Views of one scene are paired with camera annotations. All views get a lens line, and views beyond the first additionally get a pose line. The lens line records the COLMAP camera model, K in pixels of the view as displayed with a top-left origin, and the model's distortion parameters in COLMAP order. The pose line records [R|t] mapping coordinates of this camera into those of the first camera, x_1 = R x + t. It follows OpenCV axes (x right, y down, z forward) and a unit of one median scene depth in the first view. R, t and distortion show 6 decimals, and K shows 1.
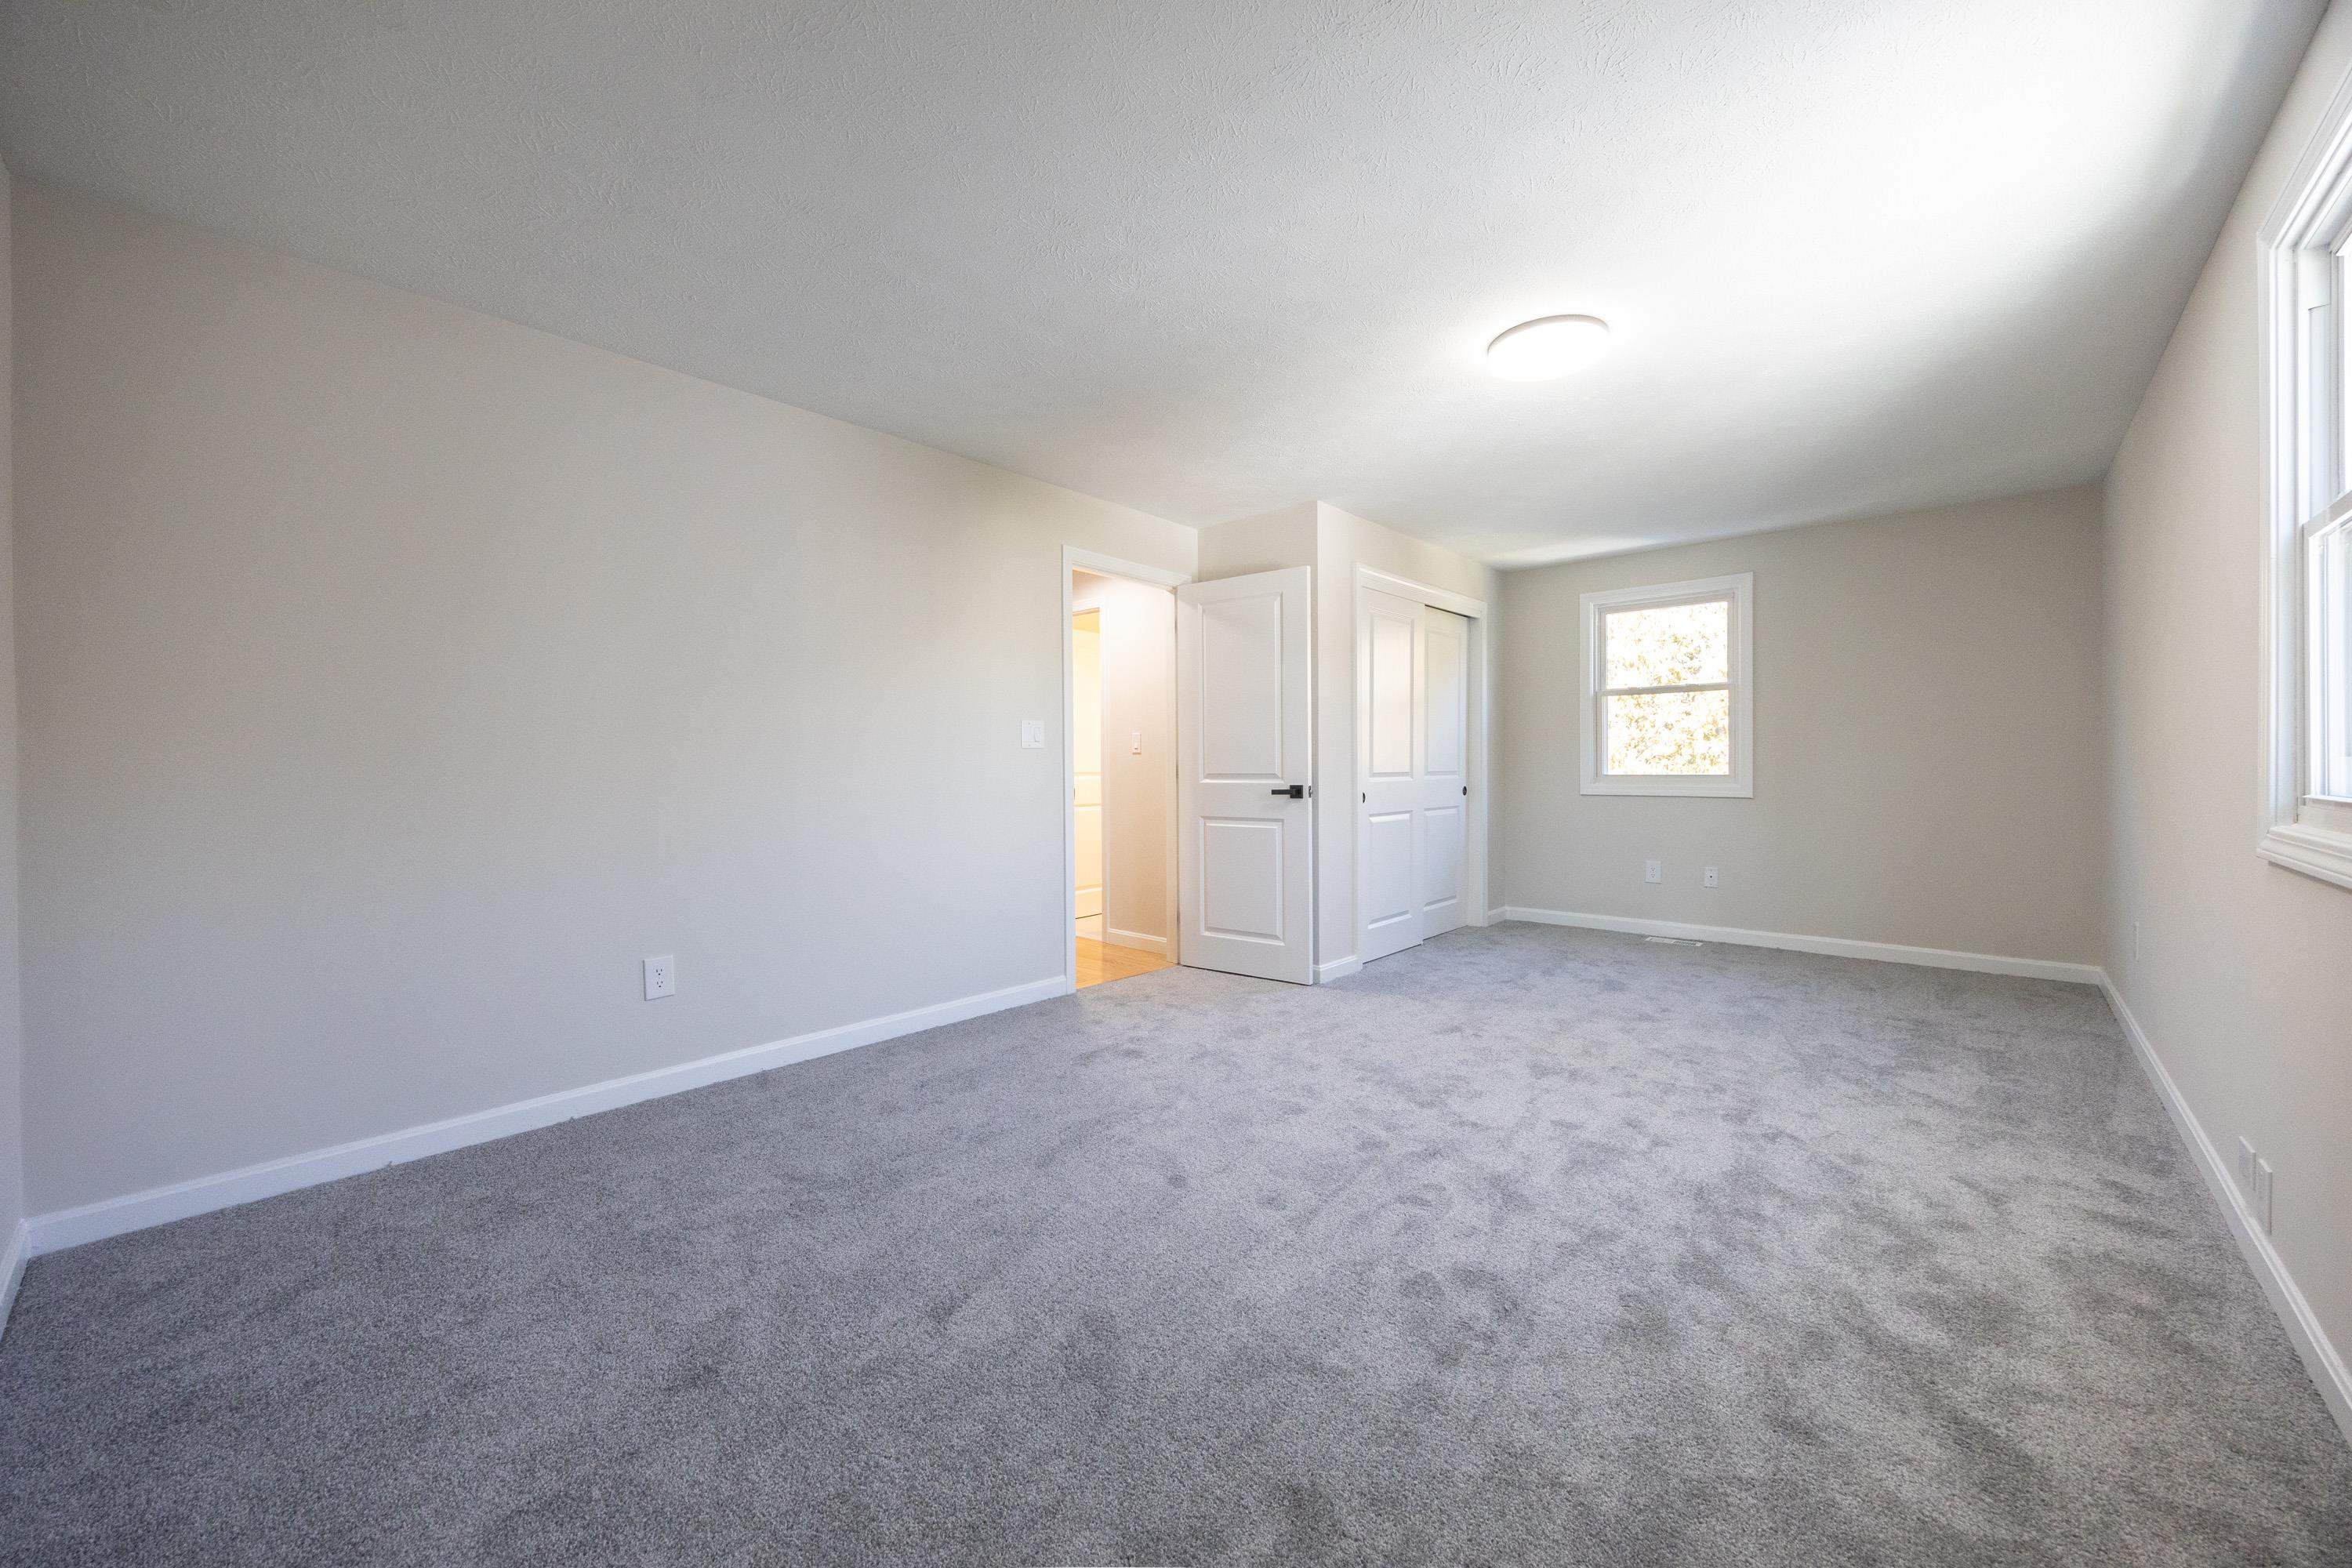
lens RADIAL K [[893.2, 0, 1187.4], [0, 893.2, 774.4], [0, 0, 1]] dist [-0.000250, -0.000071]
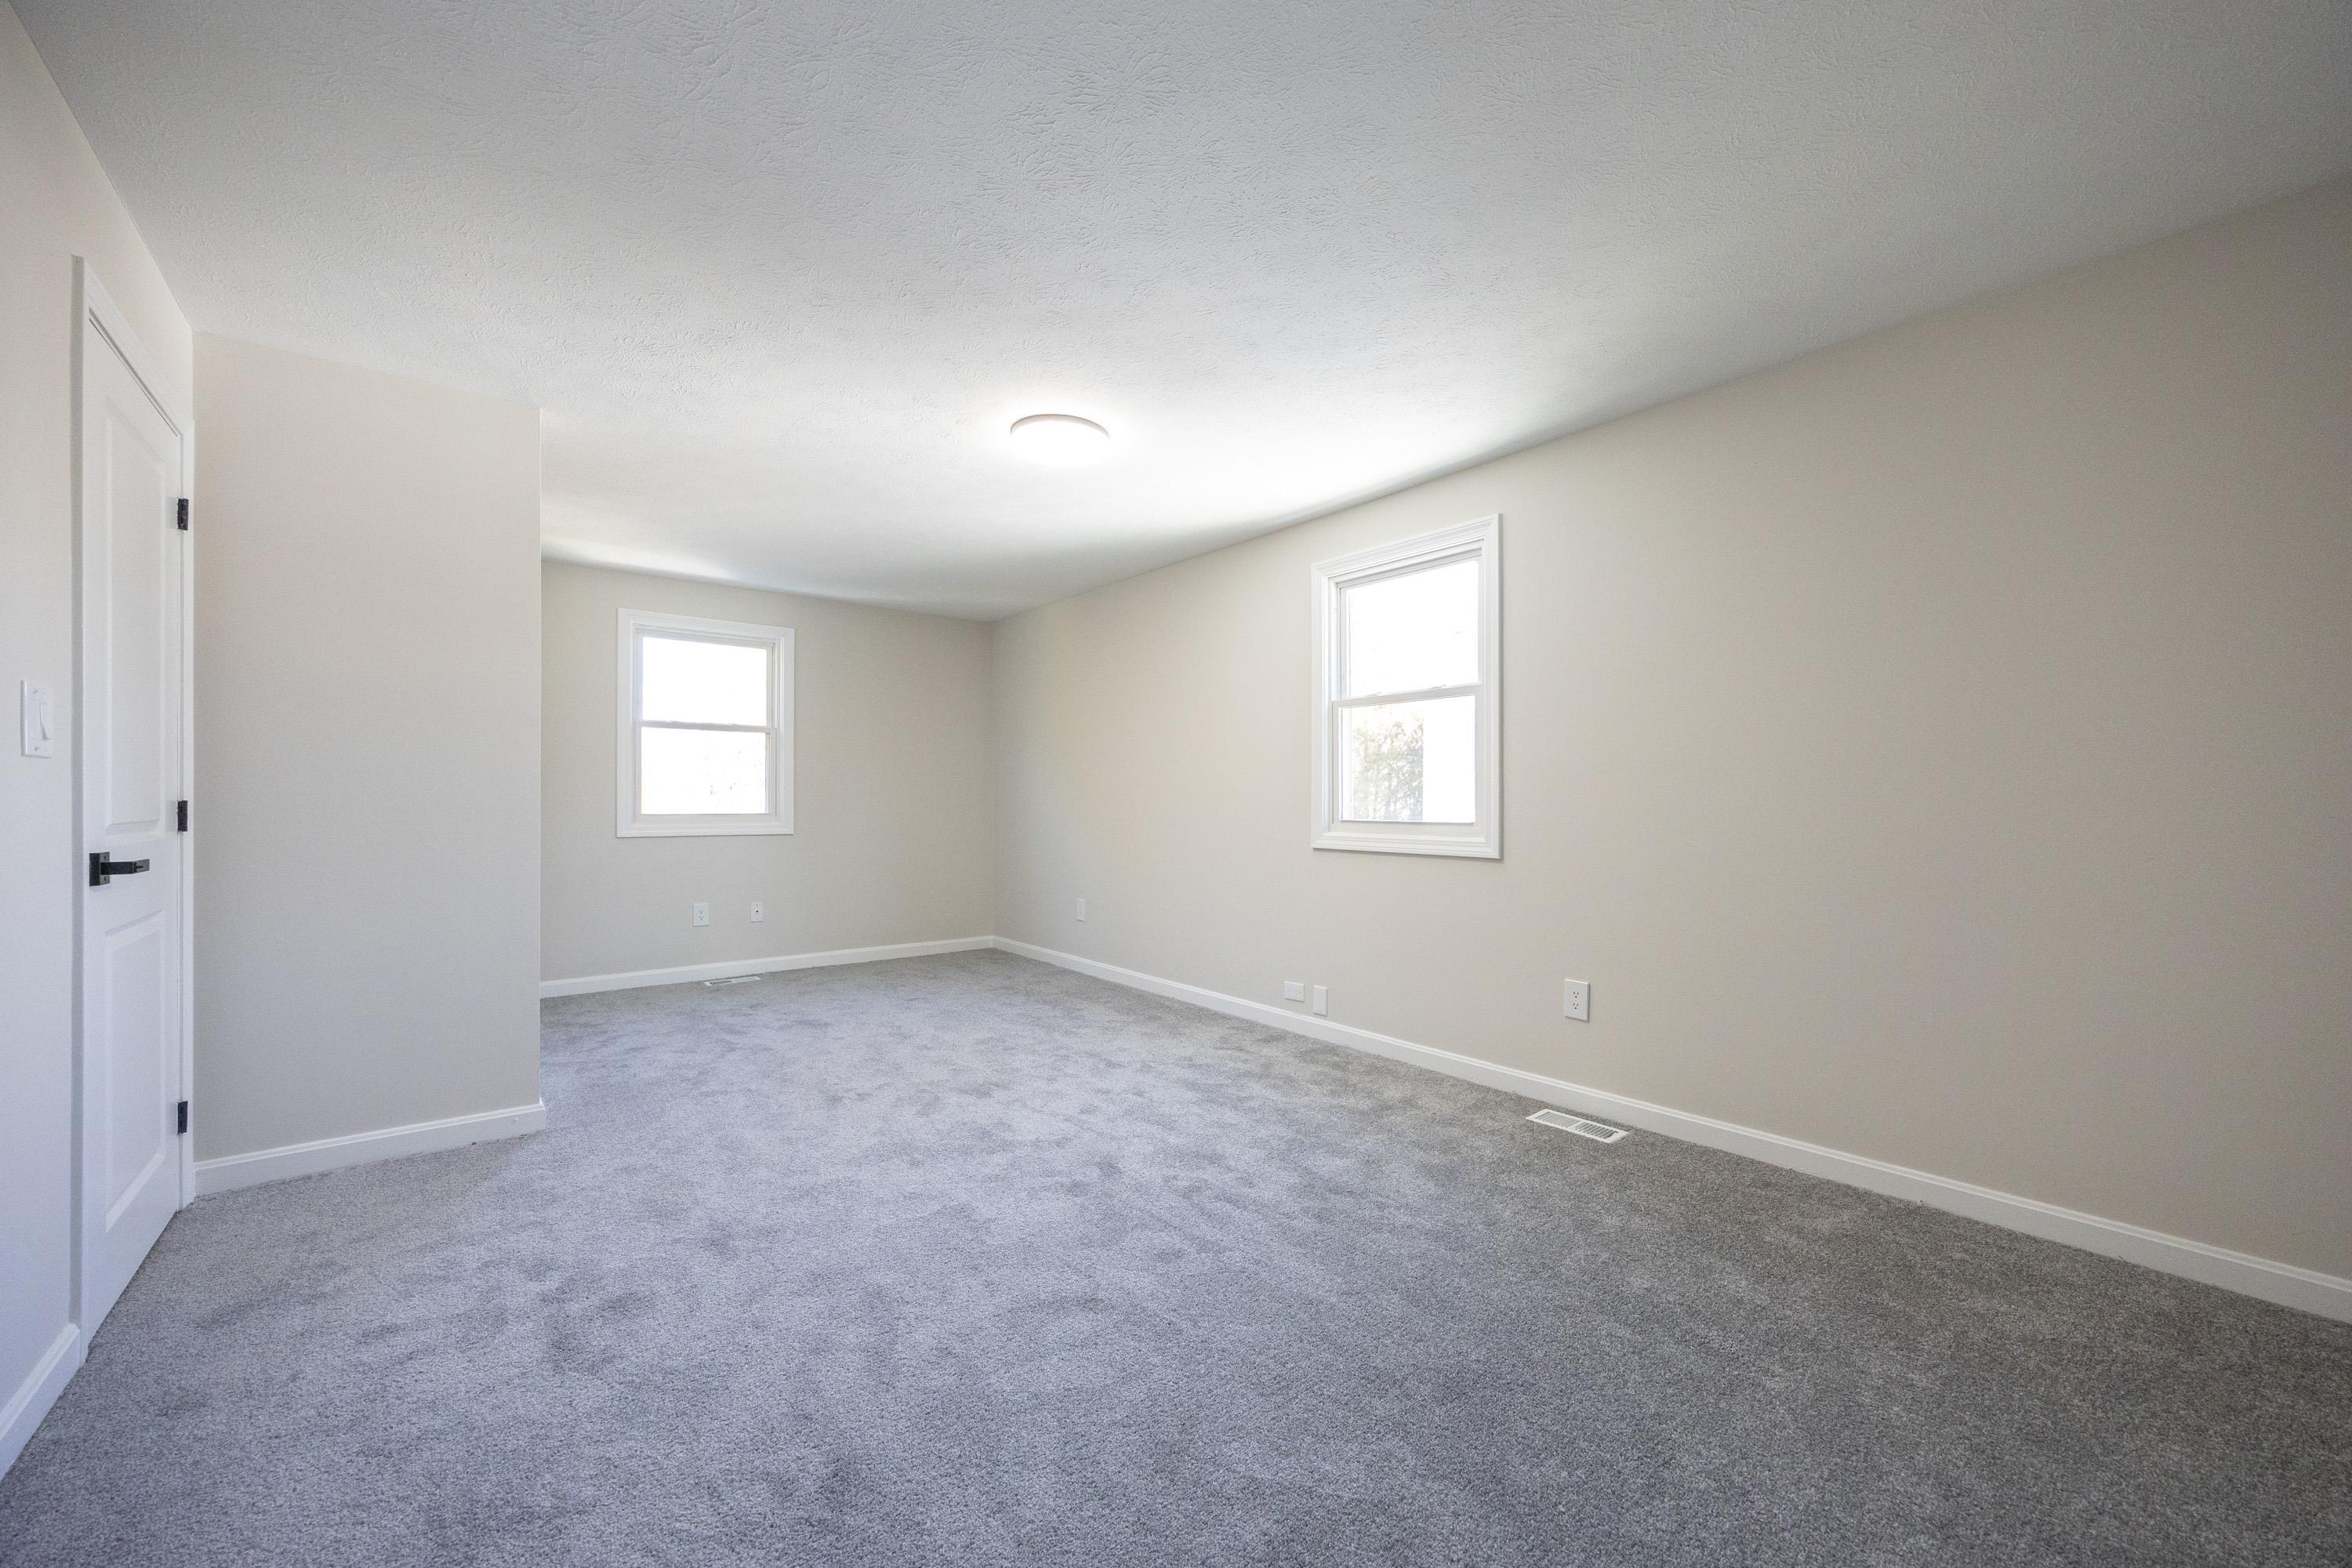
lens RADIAL K [[893.2, 0, 1187.4], [0, 893.2, 774.4], [0, 0, 1]] dist [-0.000250, -0.000071]
pose [[0.145033, 0.037941, 0.988699, -0.677162], [0.005562, 0.999217, -0.039160, -0.001861], [-0.989411, 0.011179, 0.144708, 0.643597]]
